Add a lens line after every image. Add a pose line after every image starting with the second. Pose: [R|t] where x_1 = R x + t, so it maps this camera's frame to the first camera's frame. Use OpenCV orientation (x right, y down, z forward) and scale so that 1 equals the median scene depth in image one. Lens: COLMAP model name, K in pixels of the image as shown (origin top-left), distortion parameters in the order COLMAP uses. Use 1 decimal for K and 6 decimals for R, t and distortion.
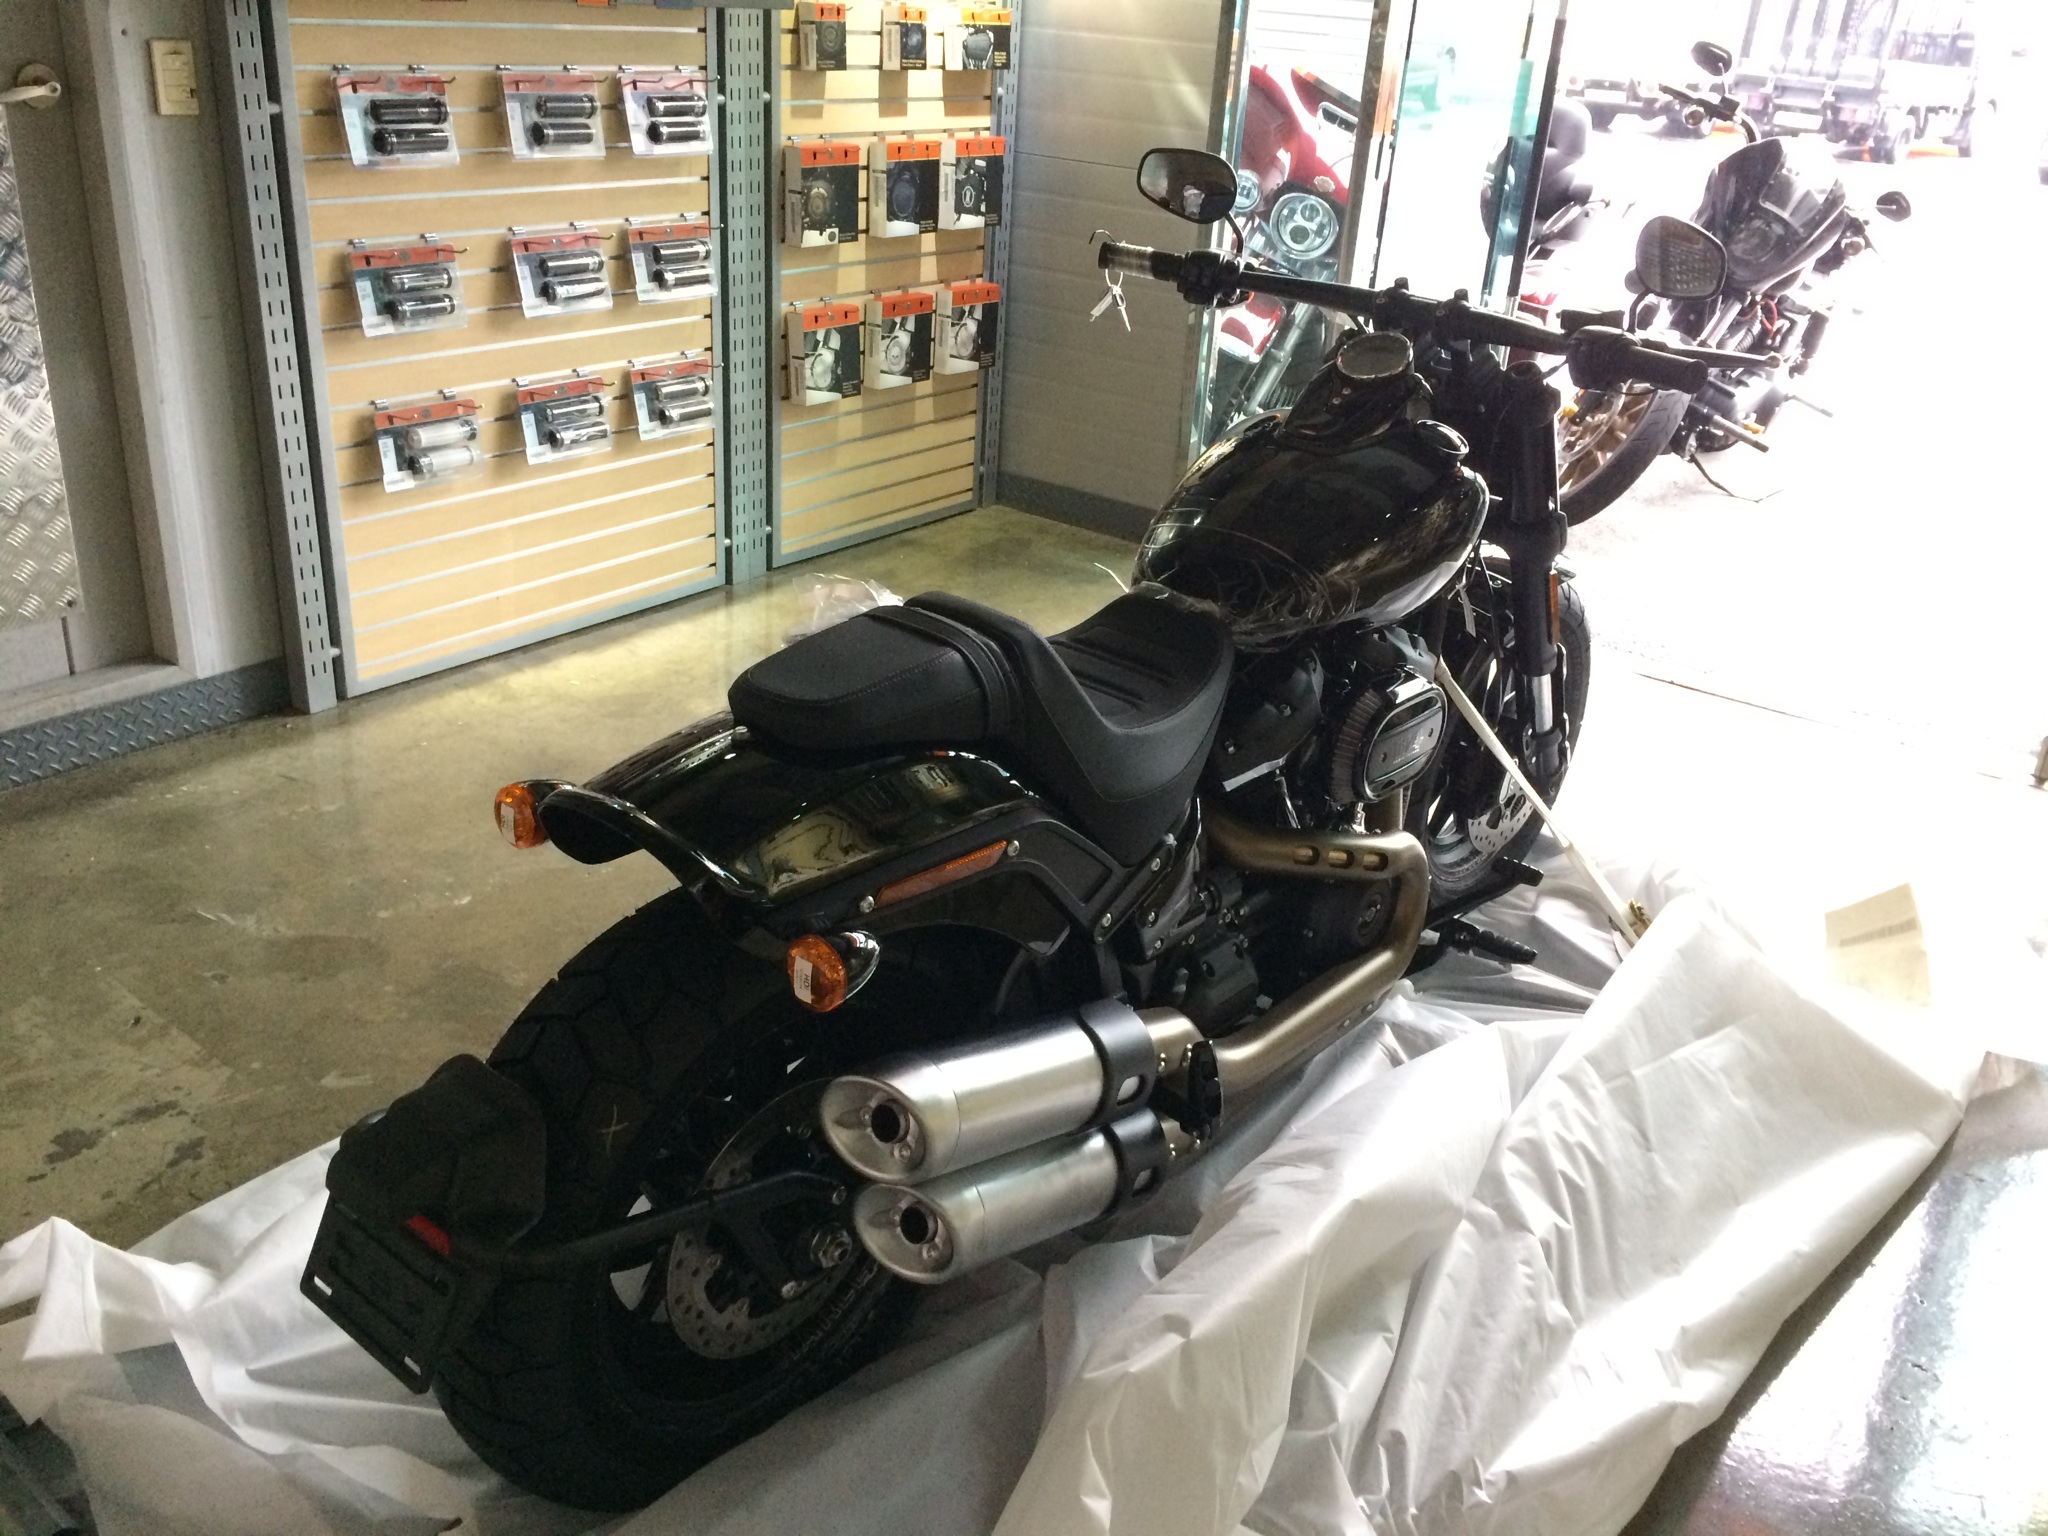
lens RADIAL K [[1714.1, 0, 1024.0], [0, 1714.1, 768.0], [0, 0, 1]] dist [0.014281, -0.010924]
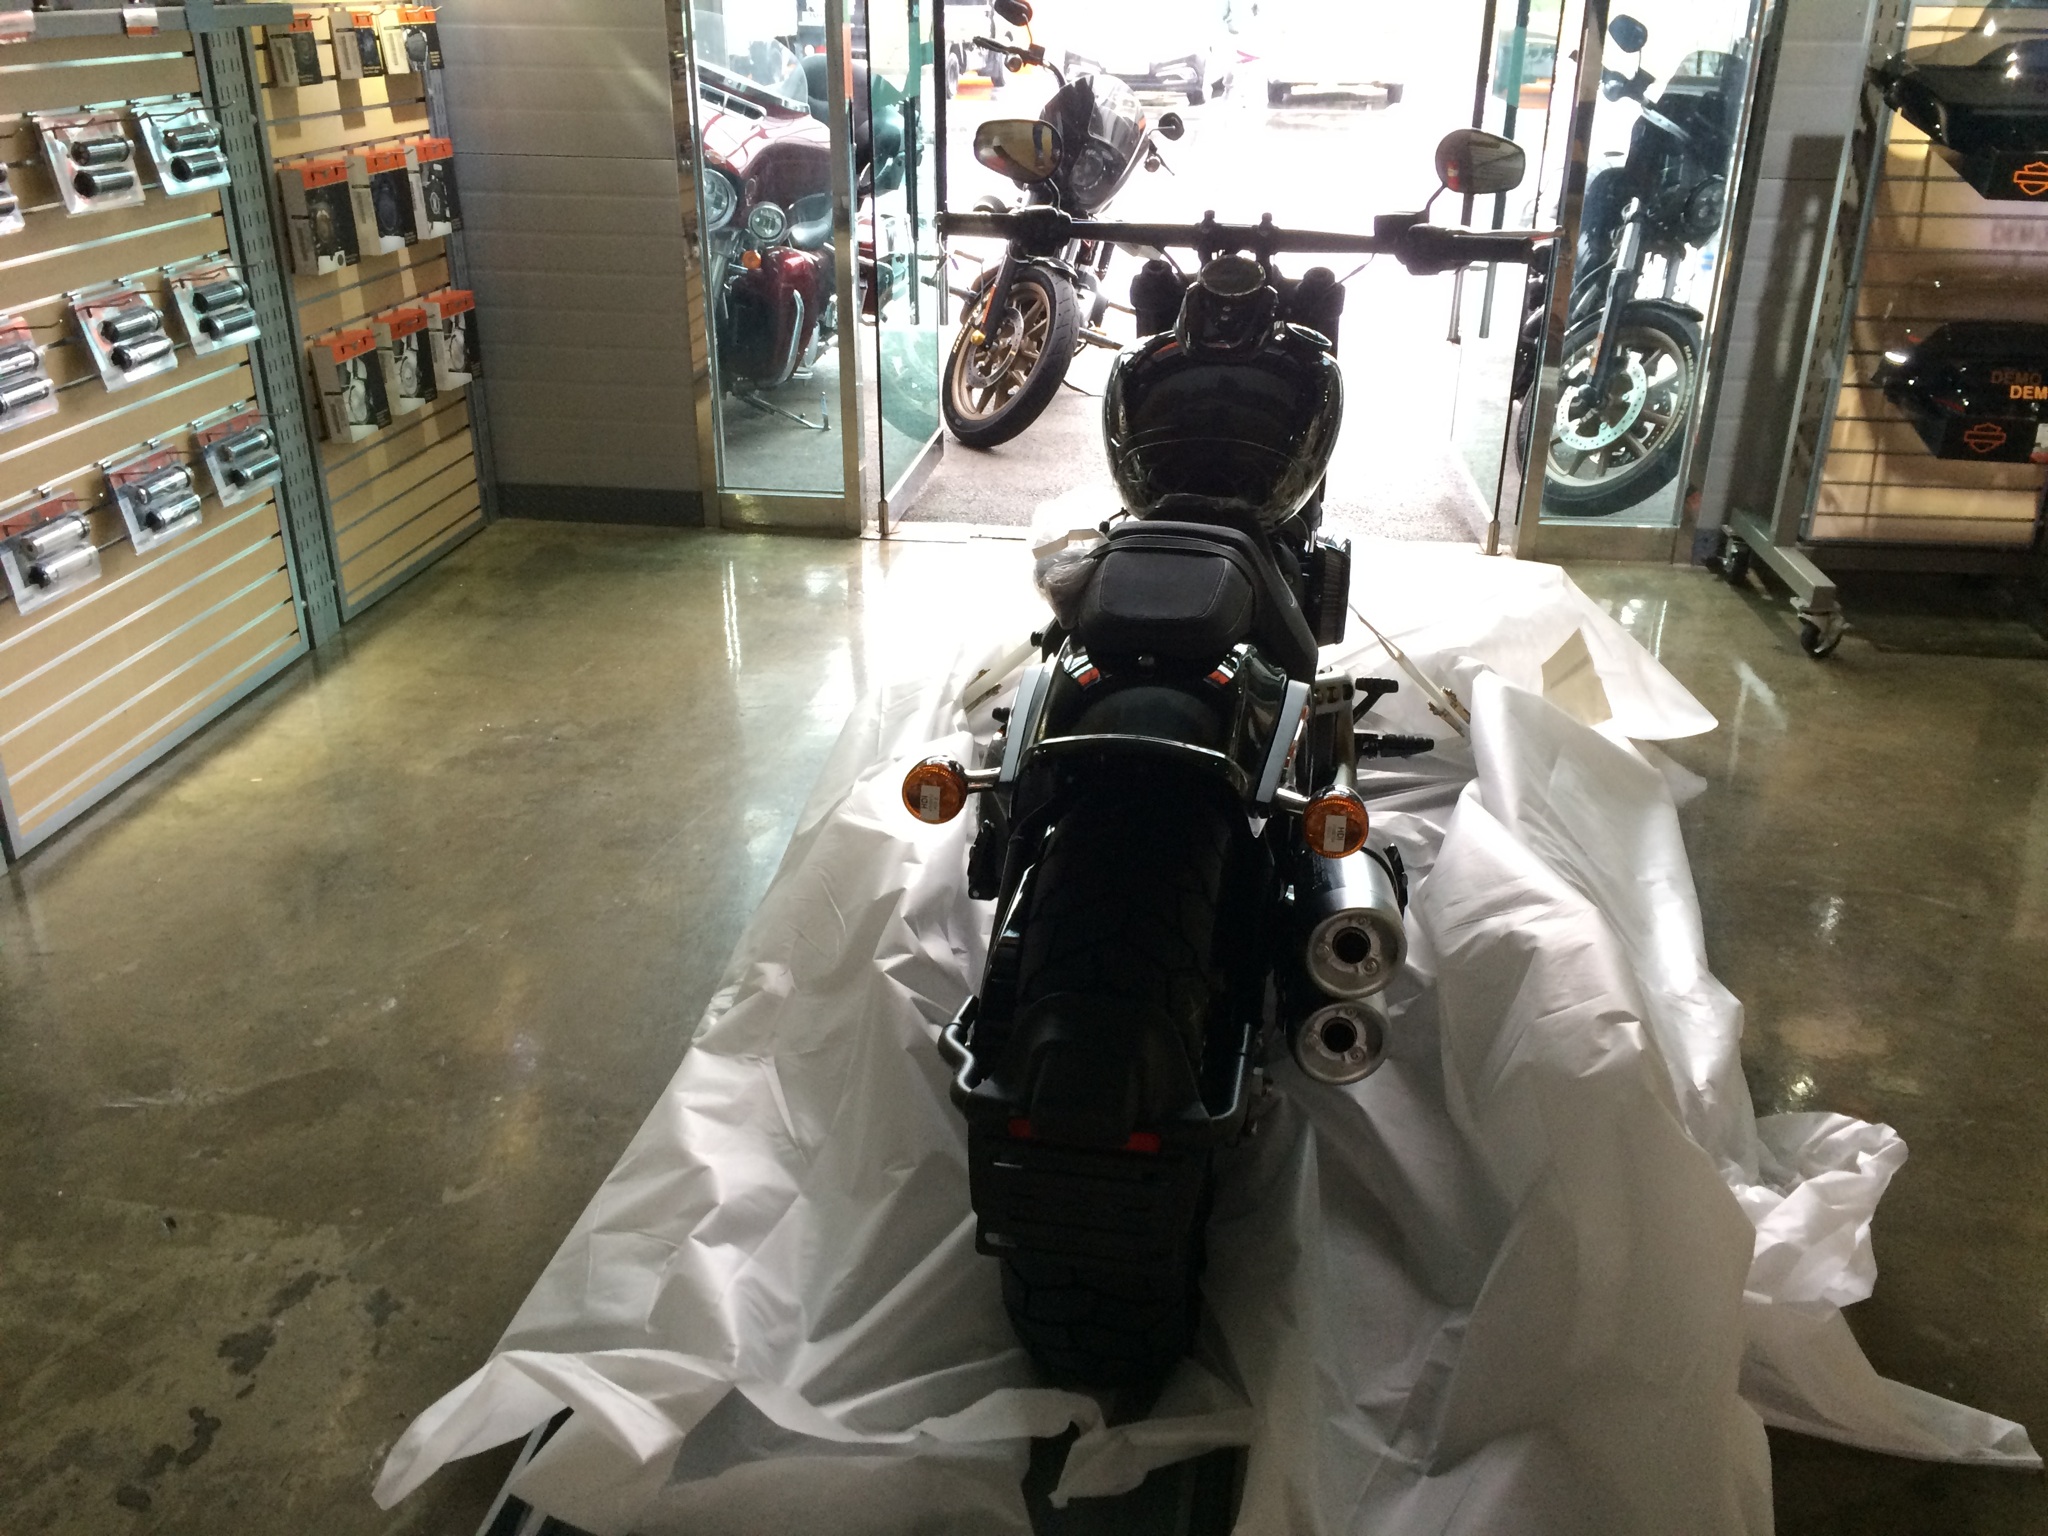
lens RADIAL K [[1727.6, 0, 1024.0], [0, 1727.6, 768.0], [0, 0, 1]] dist [0.034017, -0.105294]
pose [[0.864880, -0.254757, 0.432530, -0.264606], [0.249114, 0.965885, 0.070773, -0.017221], [-0.435804, 0.046539, 0.898838, 0.006598]]
